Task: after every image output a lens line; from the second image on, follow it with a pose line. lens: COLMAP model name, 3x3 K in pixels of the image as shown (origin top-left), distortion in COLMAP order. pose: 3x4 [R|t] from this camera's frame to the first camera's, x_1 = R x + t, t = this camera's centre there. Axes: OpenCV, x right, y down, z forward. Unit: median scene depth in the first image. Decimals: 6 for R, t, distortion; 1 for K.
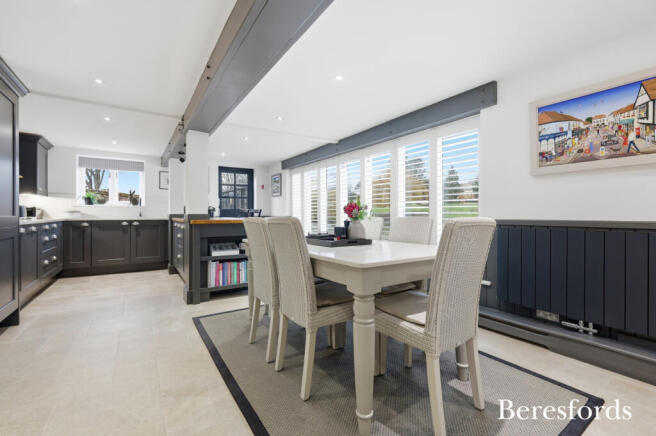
lens RADIAL K [[289.4, 0, 328.3], [0, 289.4, 215.7], [0, 0, 1]] dist [0.001614, 0.000221]
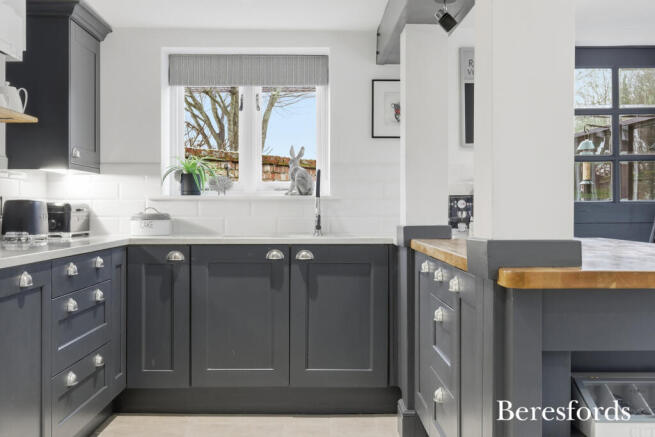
lens RADIAL K [[679.2, 0, 329.6], [0, 679.2, 216.7], [0, 0, 1]] dist [0.059184, 0.000000]
pose [[0.834990, 0.012625, -0.550120, -0.261102], [-0.000800, 0.999764, 0.021730, -0.030198], [0.550264, -0.017704, 0.834803, 0.434950]]
